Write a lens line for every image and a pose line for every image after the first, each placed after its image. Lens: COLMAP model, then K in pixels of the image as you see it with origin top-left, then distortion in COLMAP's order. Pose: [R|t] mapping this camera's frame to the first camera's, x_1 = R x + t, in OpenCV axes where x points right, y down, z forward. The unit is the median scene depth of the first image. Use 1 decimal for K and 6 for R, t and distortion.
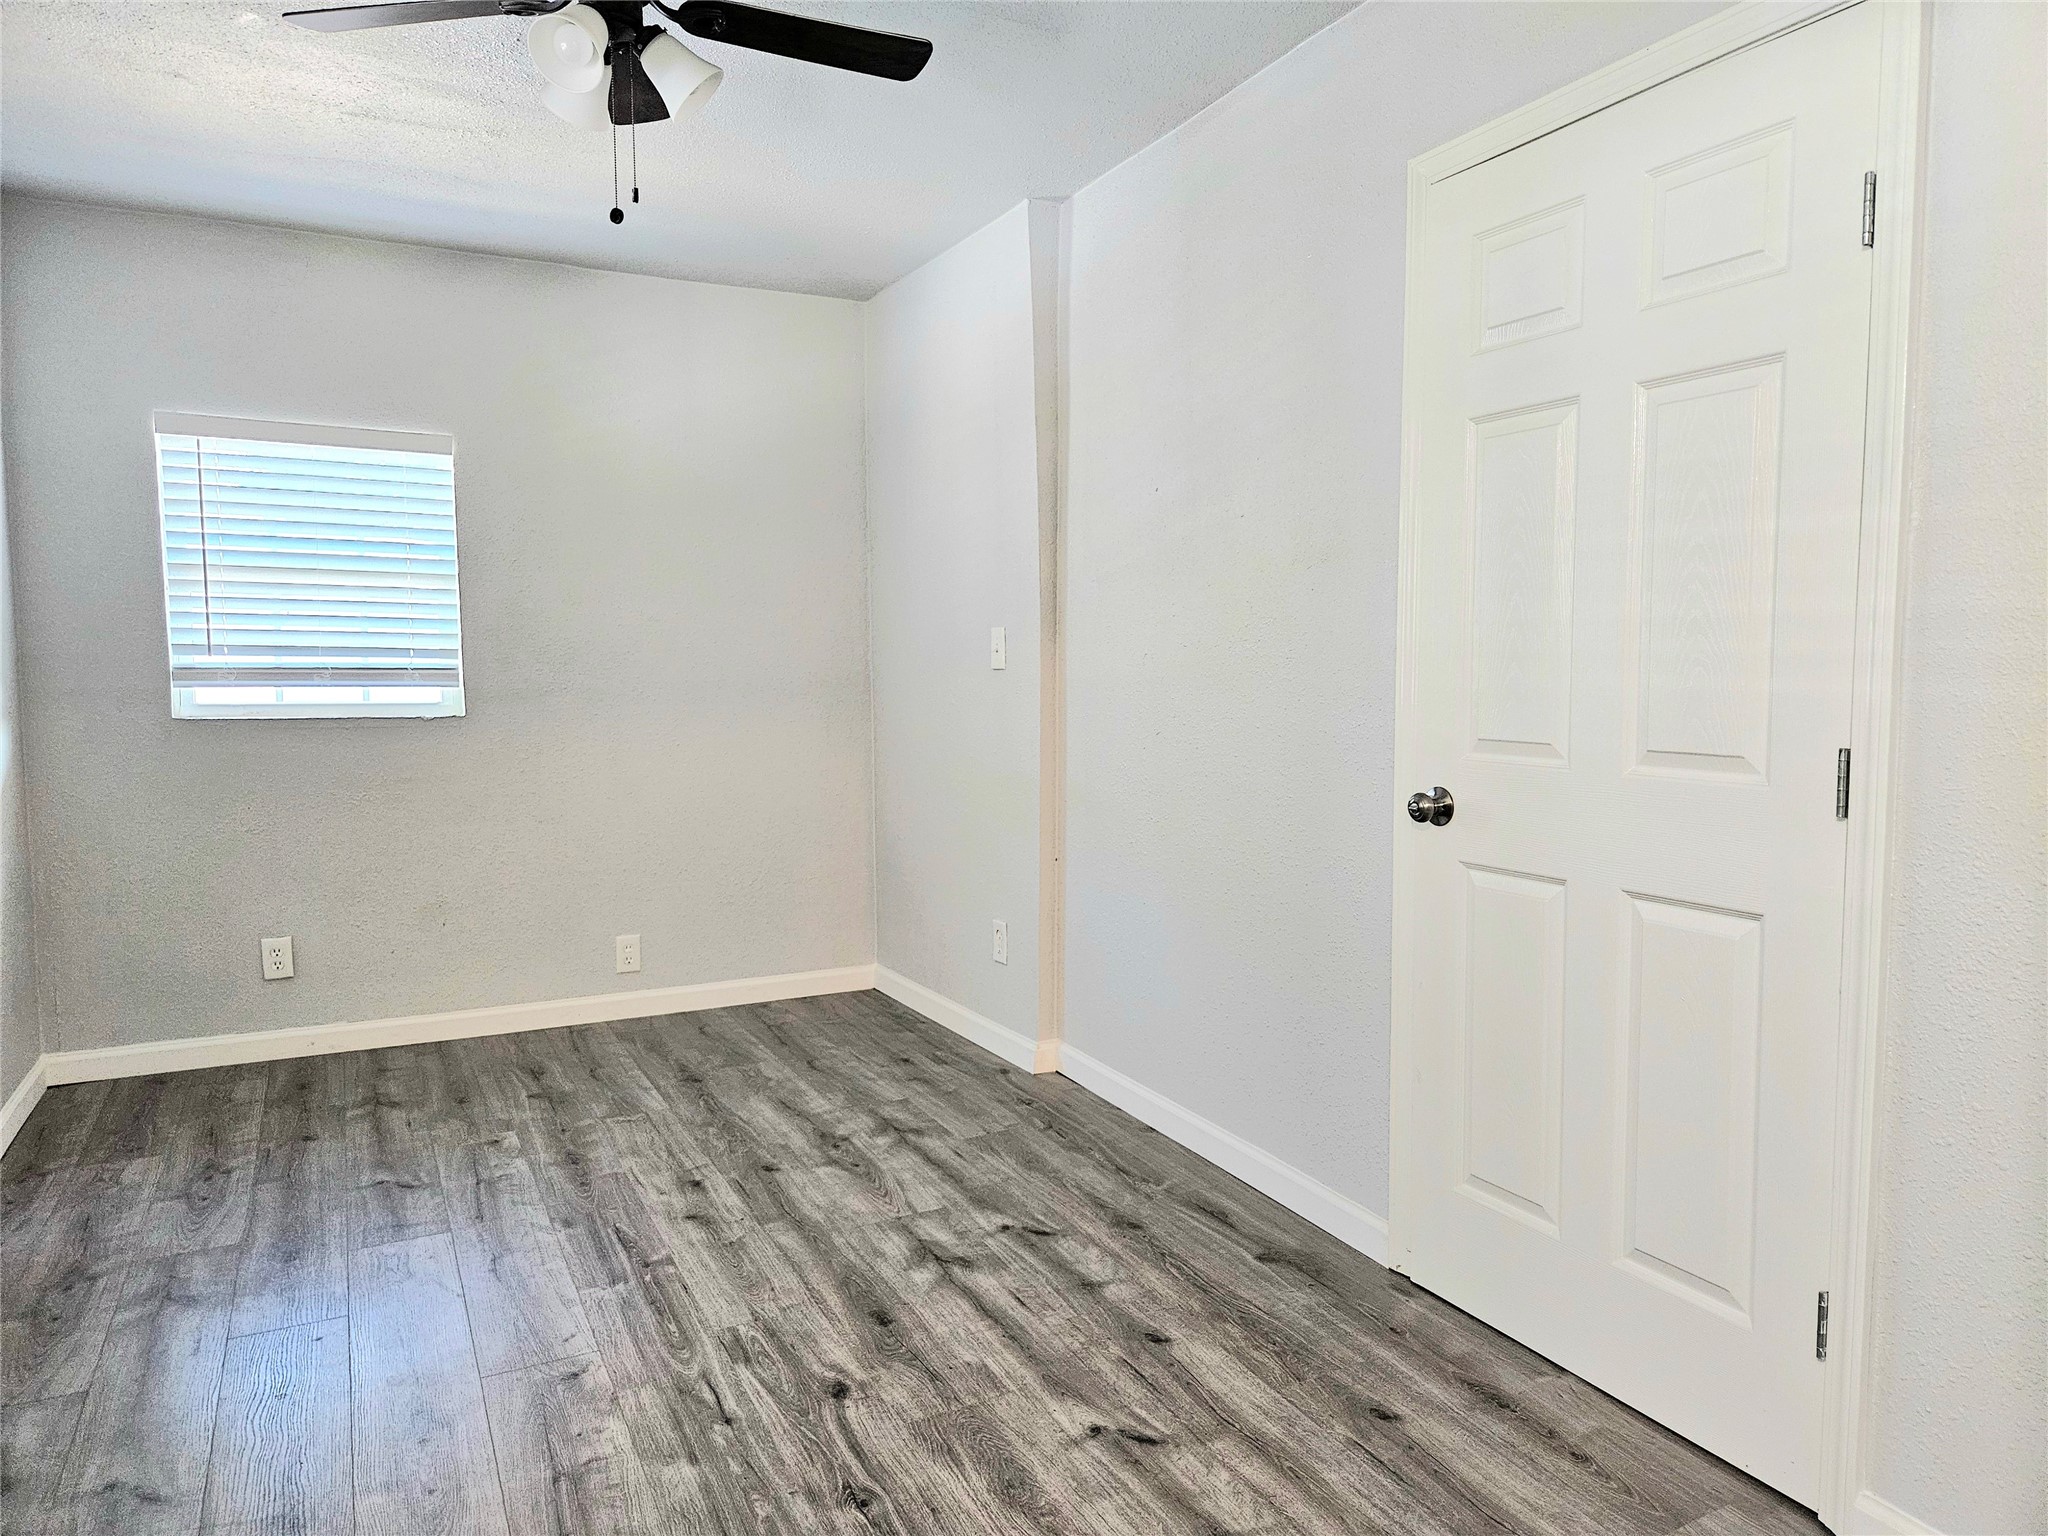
lens RADIAL K [[1366.1, 0, 1034.7], [0, 1366.1, 752.9], [0, 0, 1]] dist [0.056687, -0.043849]
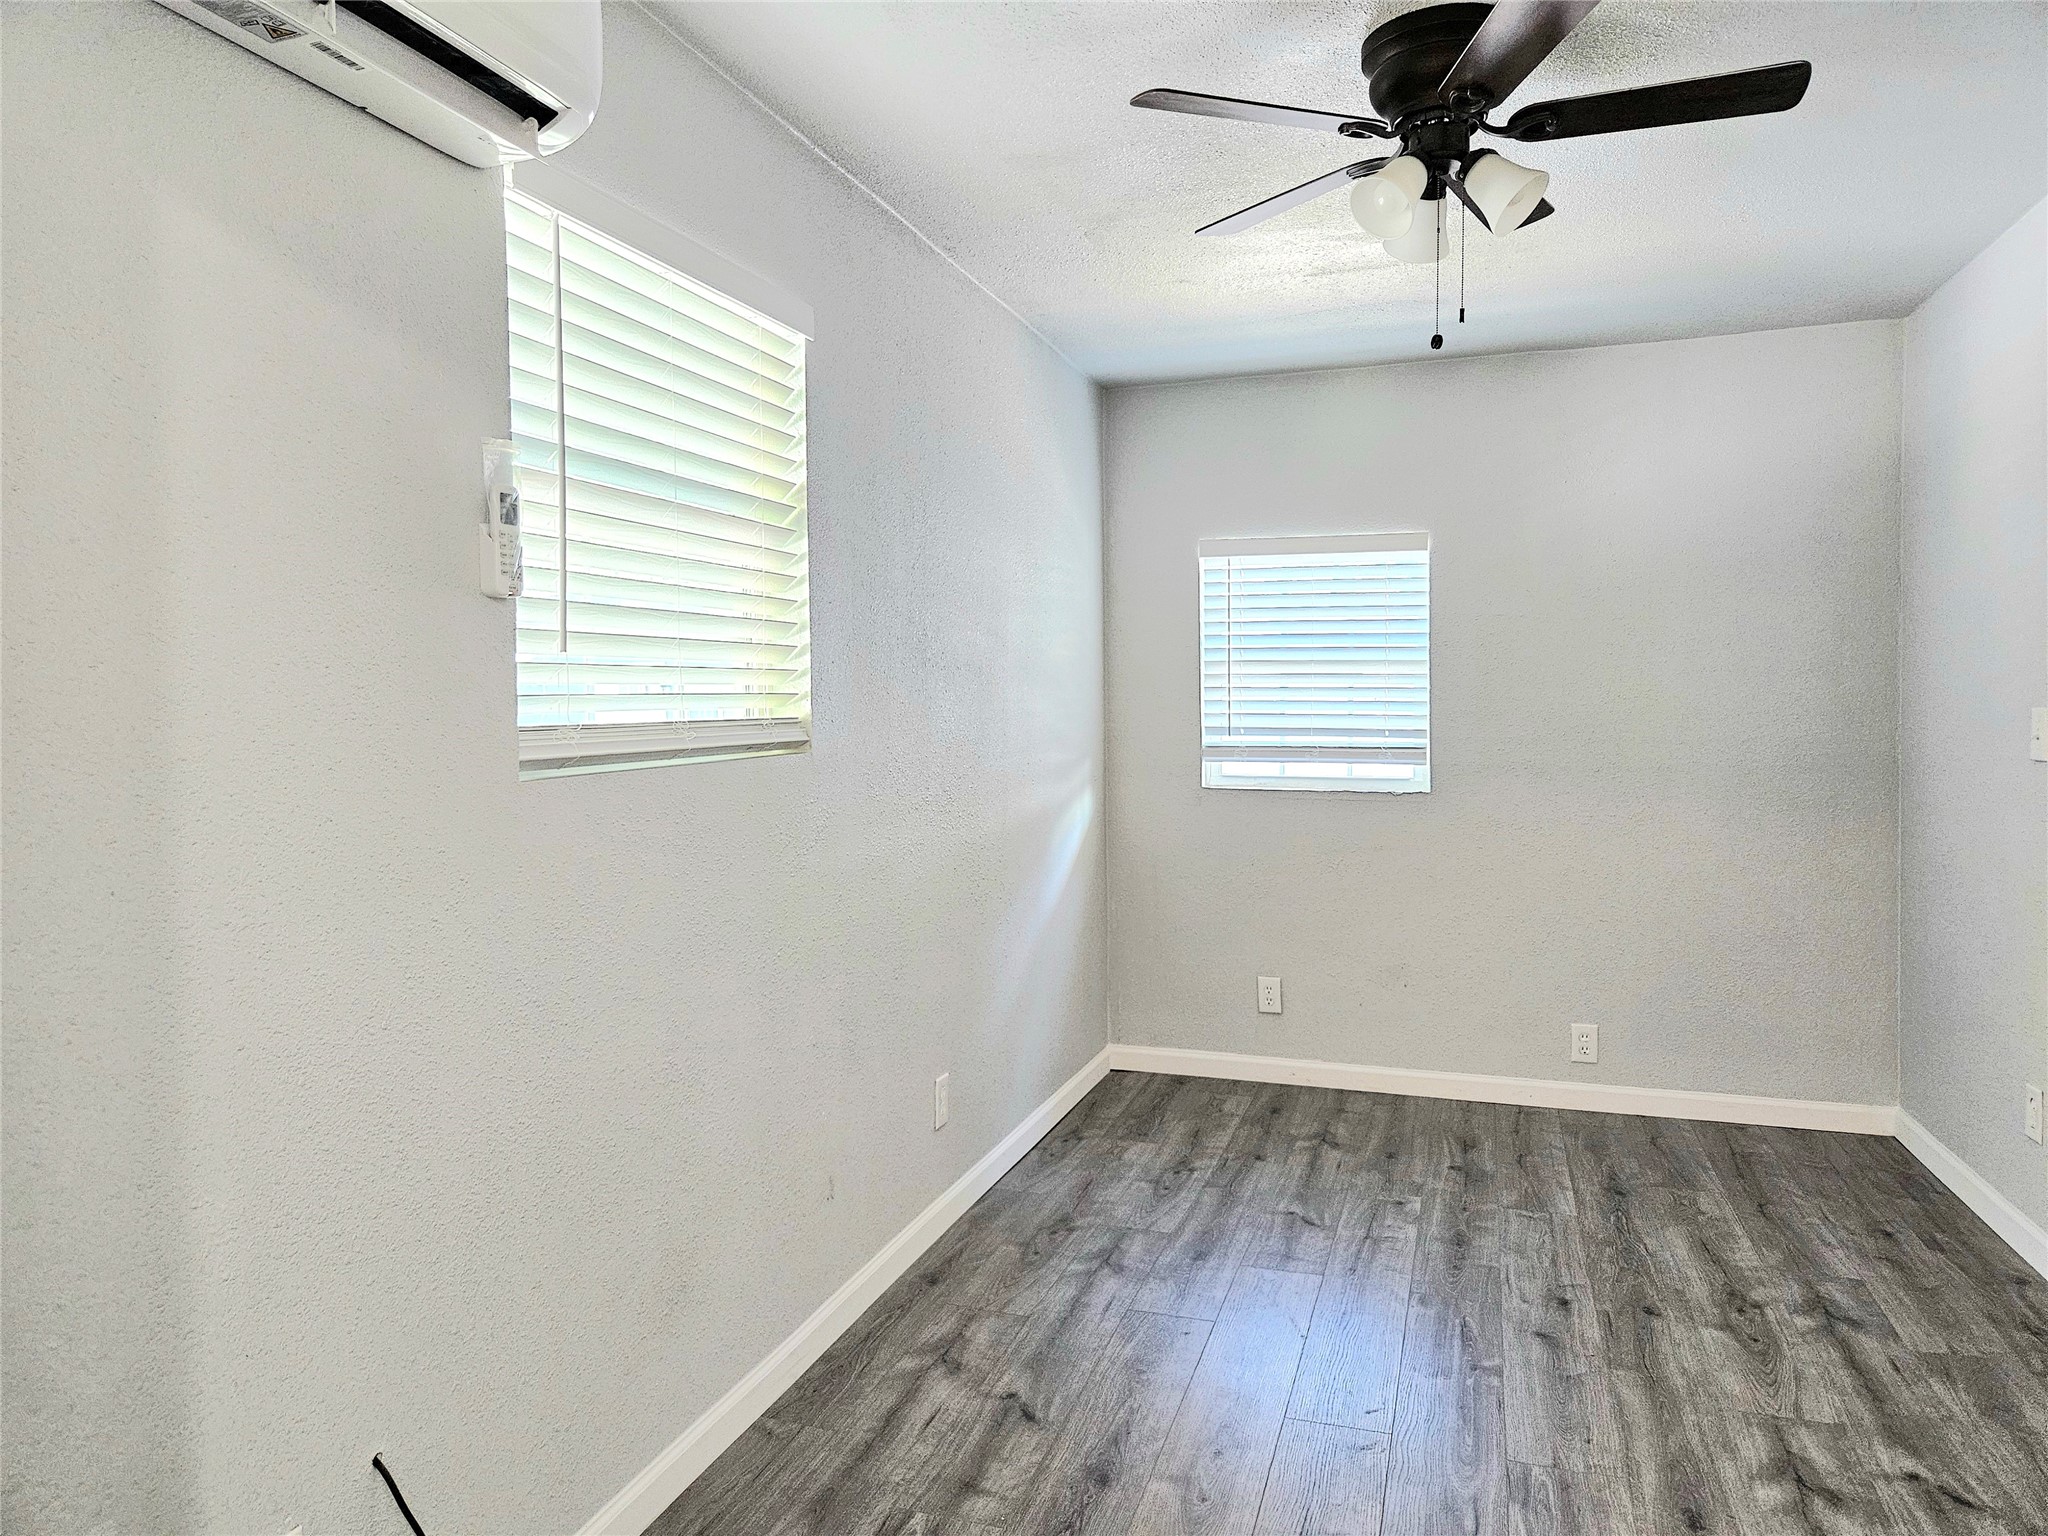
lens RADIAL K [[1366.1, 0, 1035.9], [0, 1366.1, 762.9], [0, 0, 1]] dist [0.056687, -0.043849]
pose [[0.709103, 0.024586, -0.704676, 0.147217], [-0.044659, 0.998951, -0.010087, -0.032001], [0.703689, 0.038623, 0.709458, 0.042498]]
